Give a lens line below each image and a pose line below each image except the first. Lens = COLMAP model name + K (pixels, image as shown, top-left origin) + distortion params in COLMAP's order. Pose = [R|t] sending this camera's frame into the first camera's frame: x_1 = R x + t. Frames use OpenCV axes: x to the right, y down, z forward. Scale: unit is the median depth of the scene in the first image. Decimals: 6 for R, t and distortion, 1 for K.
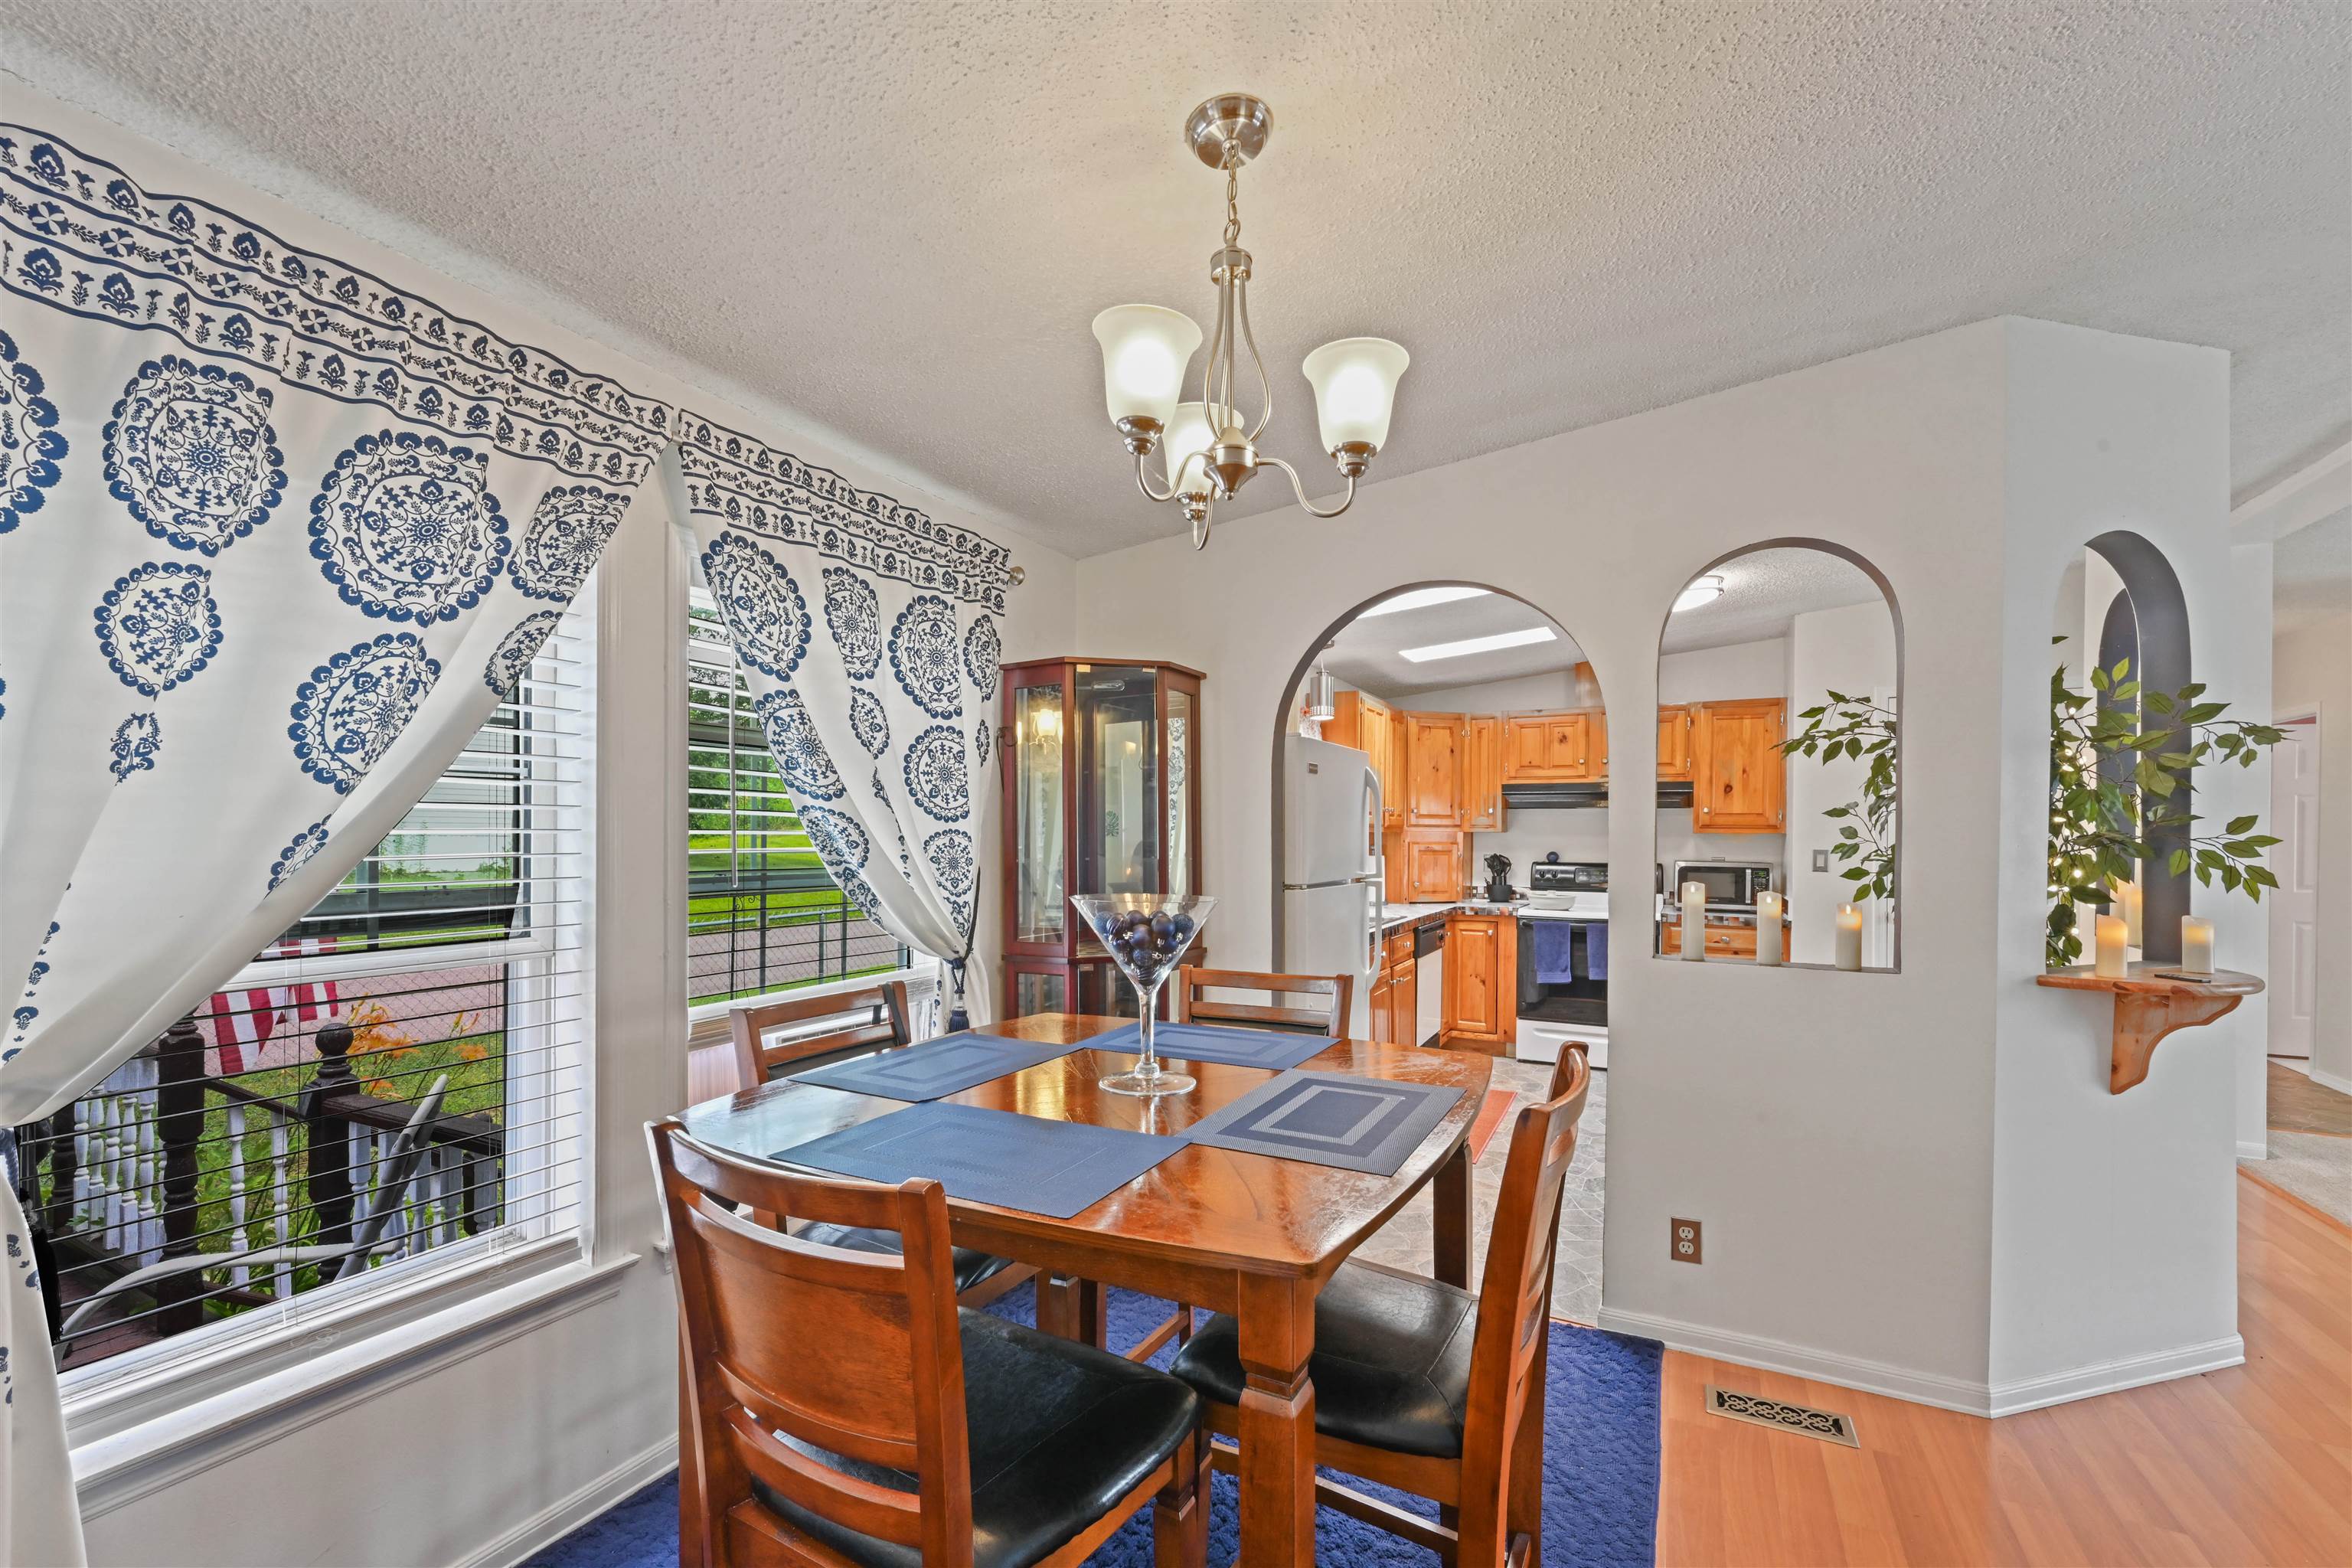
lens RADIAL K [[954.3, 0, 1173.7], [0, 954.3, 844.0], [0, 0, 1]] dist [0.000121, 0.000014]
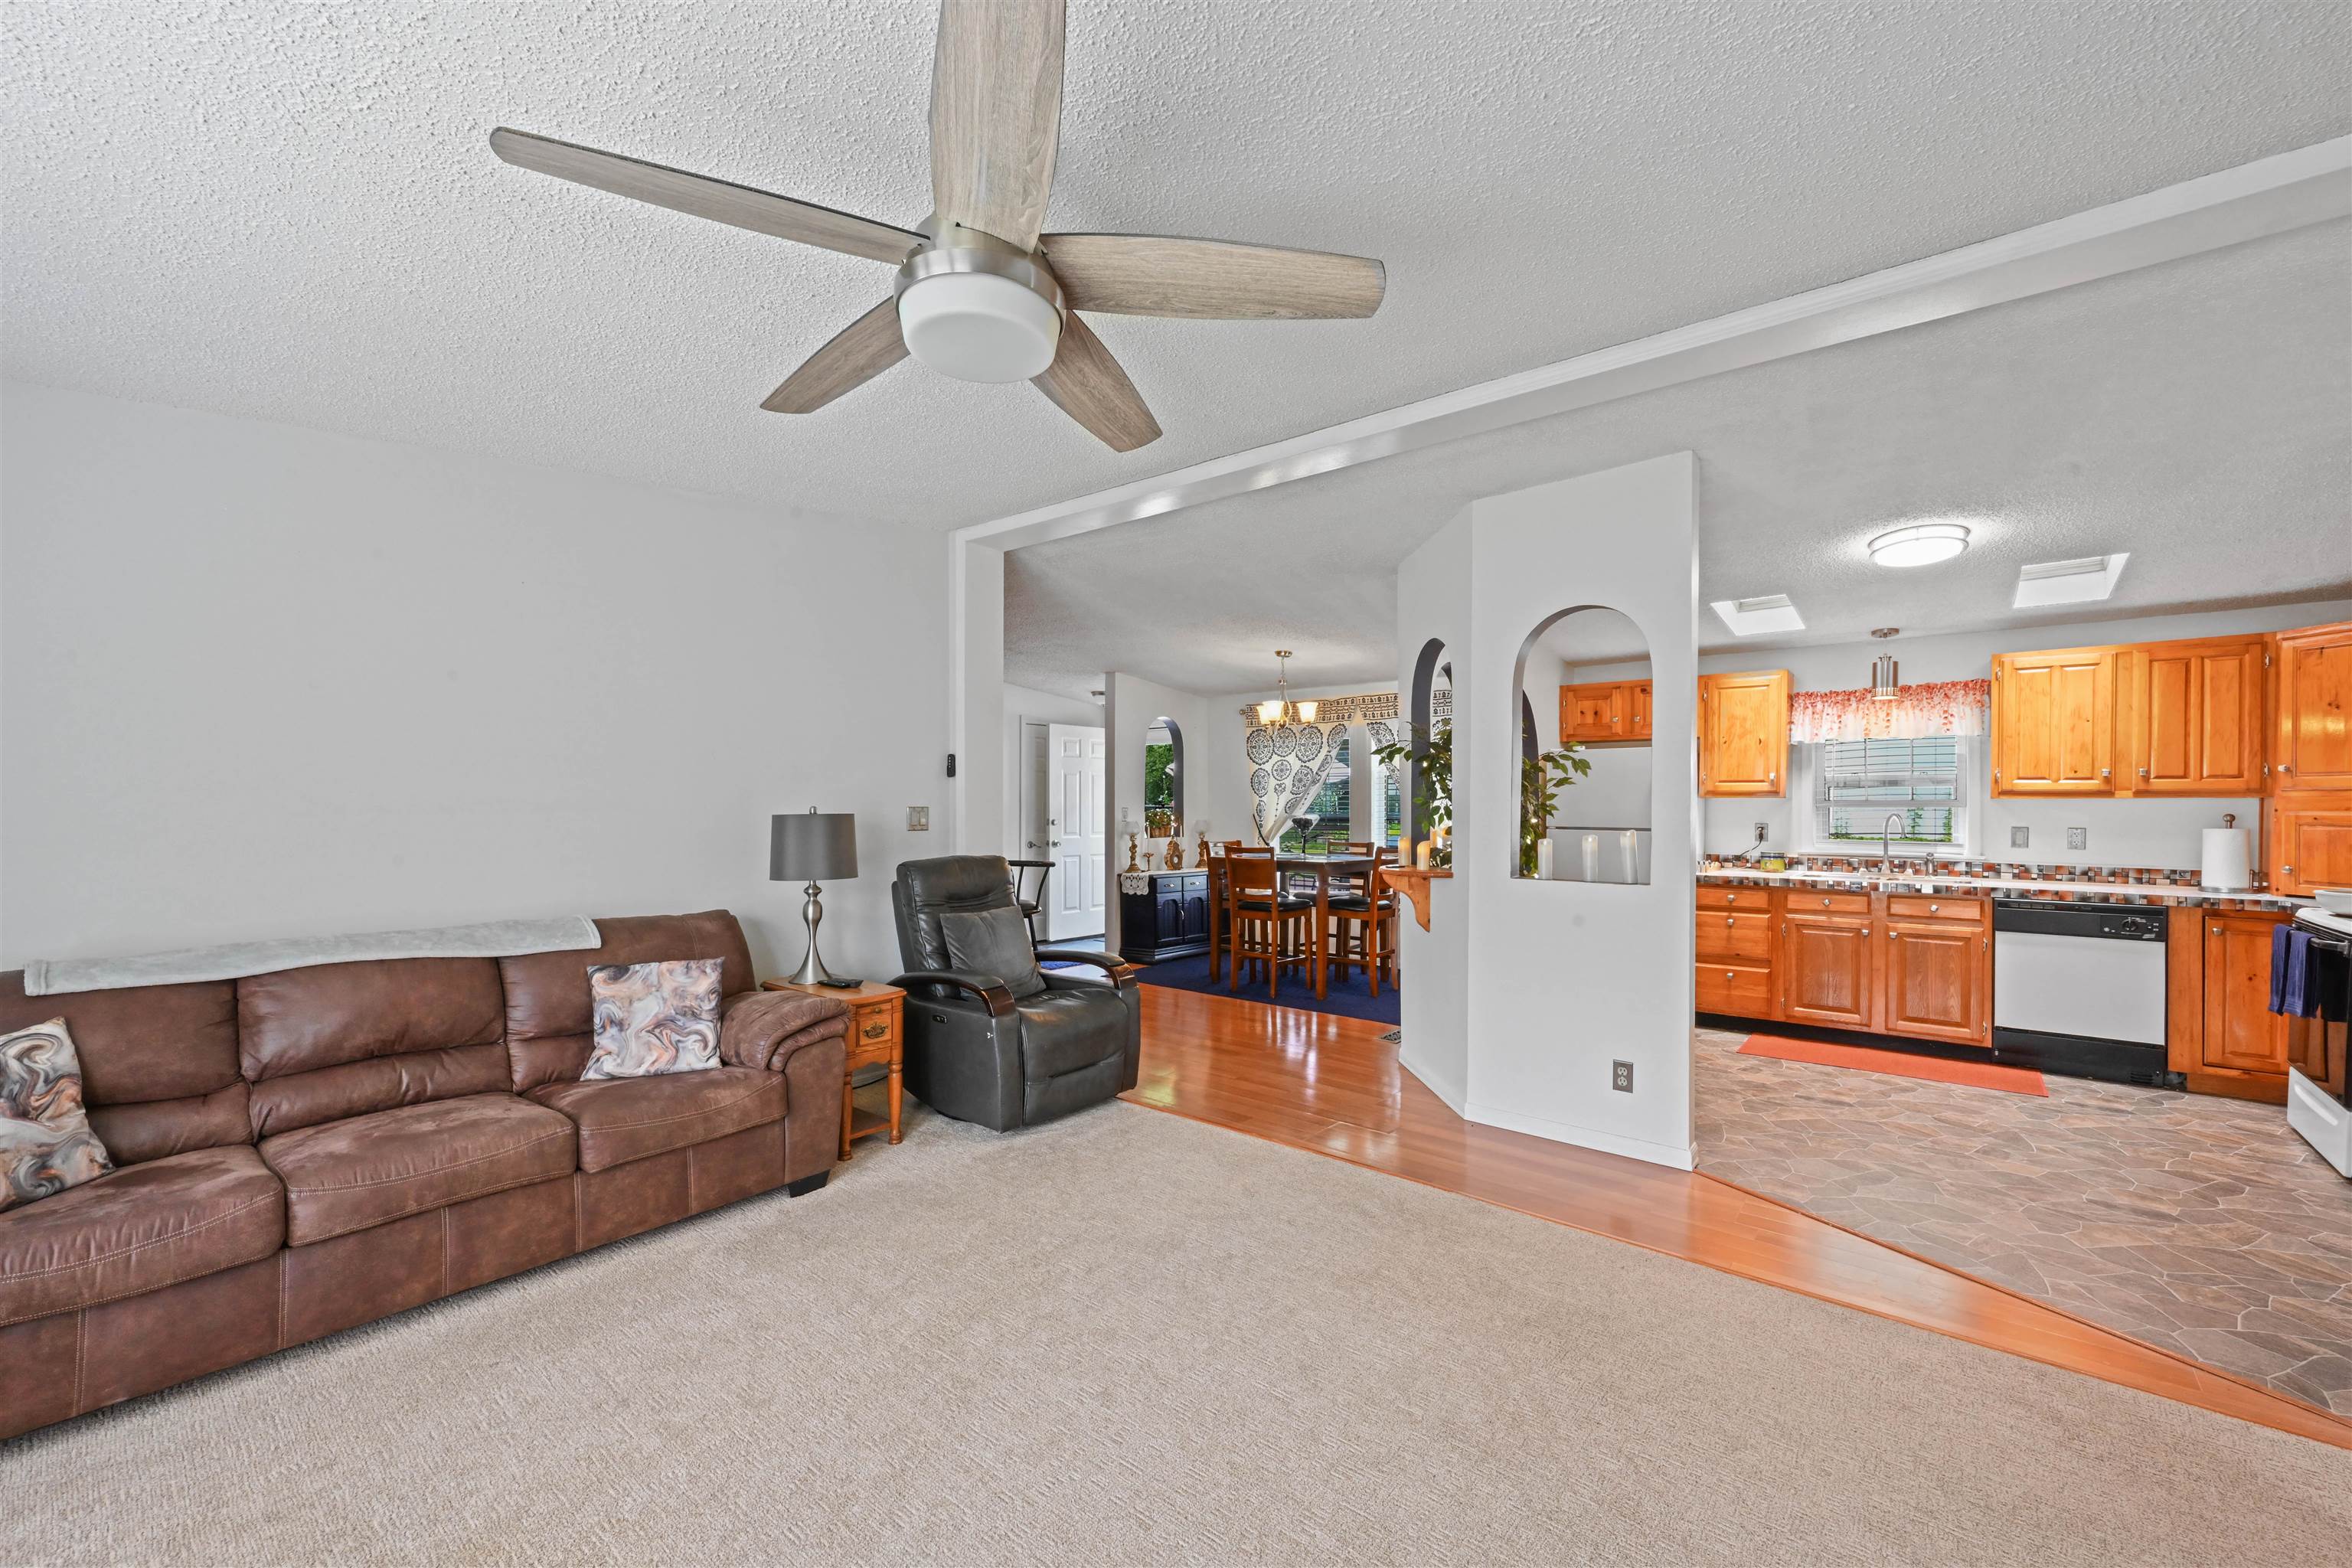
lens RADIAL K [[939.5, 0, 1179.9], [0, 939.5, 805.3], [0, 0, 1]] dist [-0.000990, -0.000082]
pose [[-0.197600, -0.001865, -0.980281, 1.162641], [-0.013377, 0.999910, 0.000795, 0.004102], [0.980192, 0.013270, -0.197607, 0.327279]]
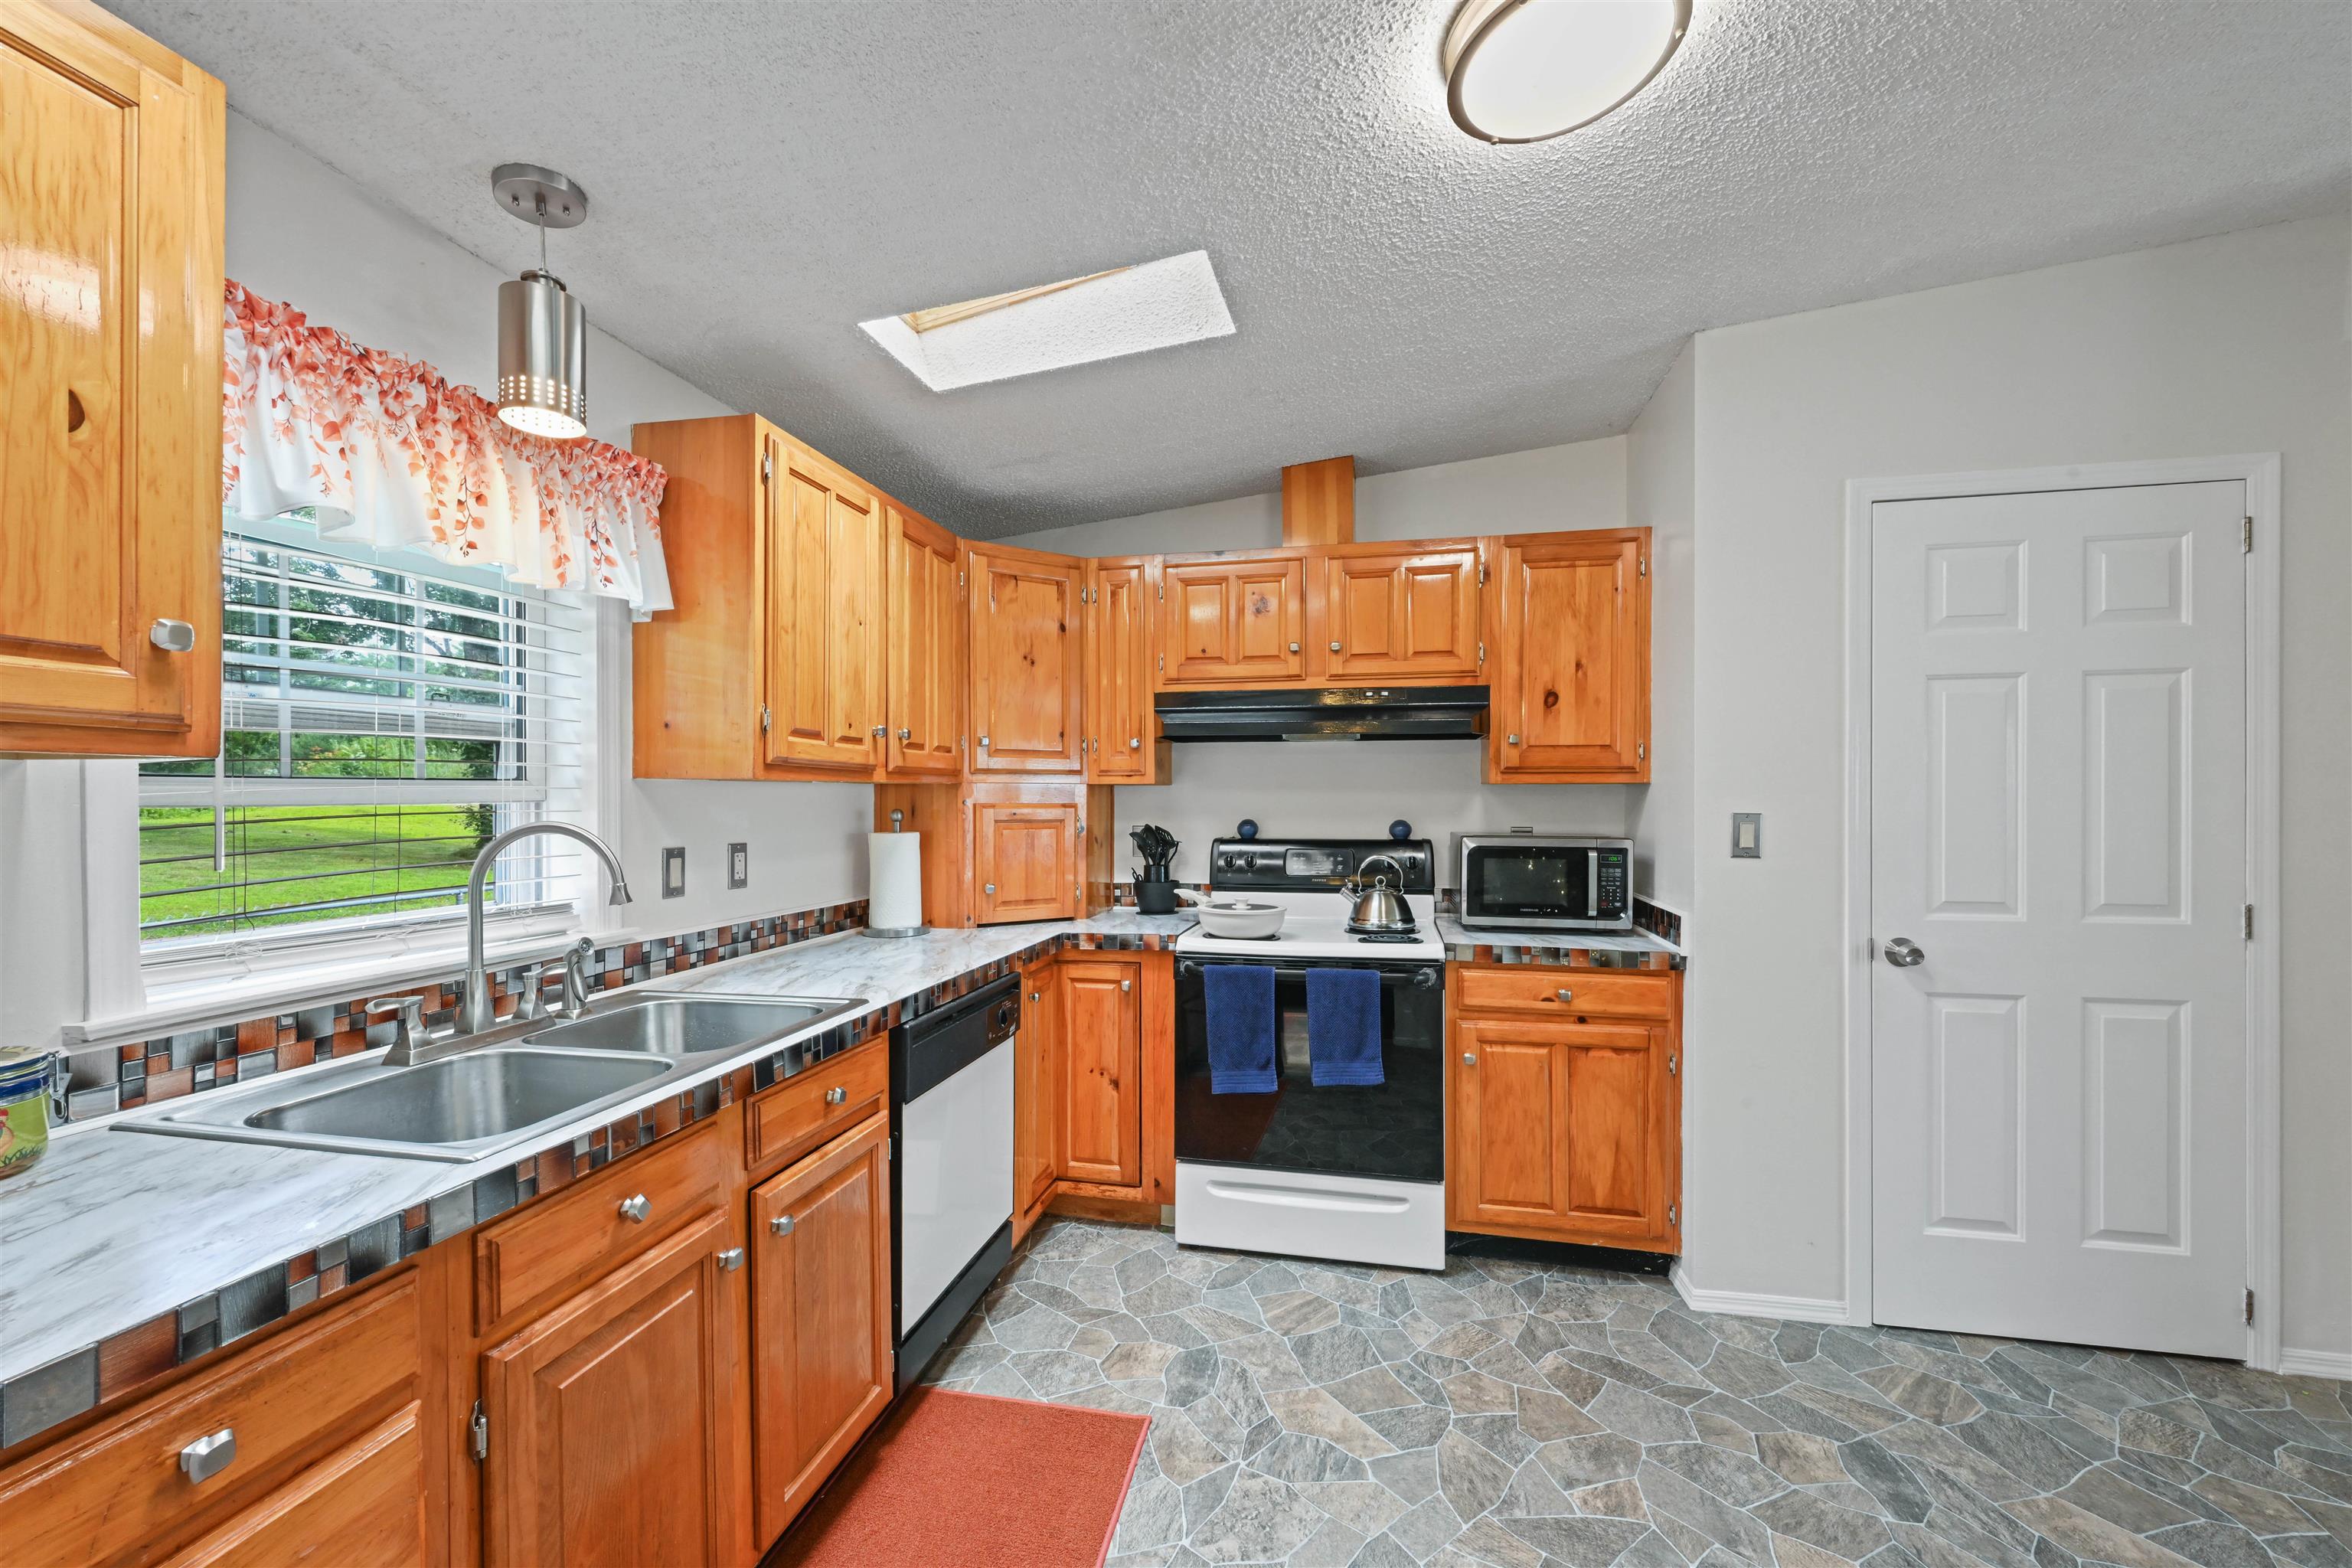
lens RADIAL K [[939.5, 0, 1179.9], [0, 939.5, 805.3], [0, 0, 1]] dist [-0.000990, -0.000082]
pose [[0.961872, -0.008492, 0.273369, 0.223822], [0.009074, 0.999958, -0.000866, 0.000009], [-0.273350, 0.003314, 0.961909, 0.517896]]
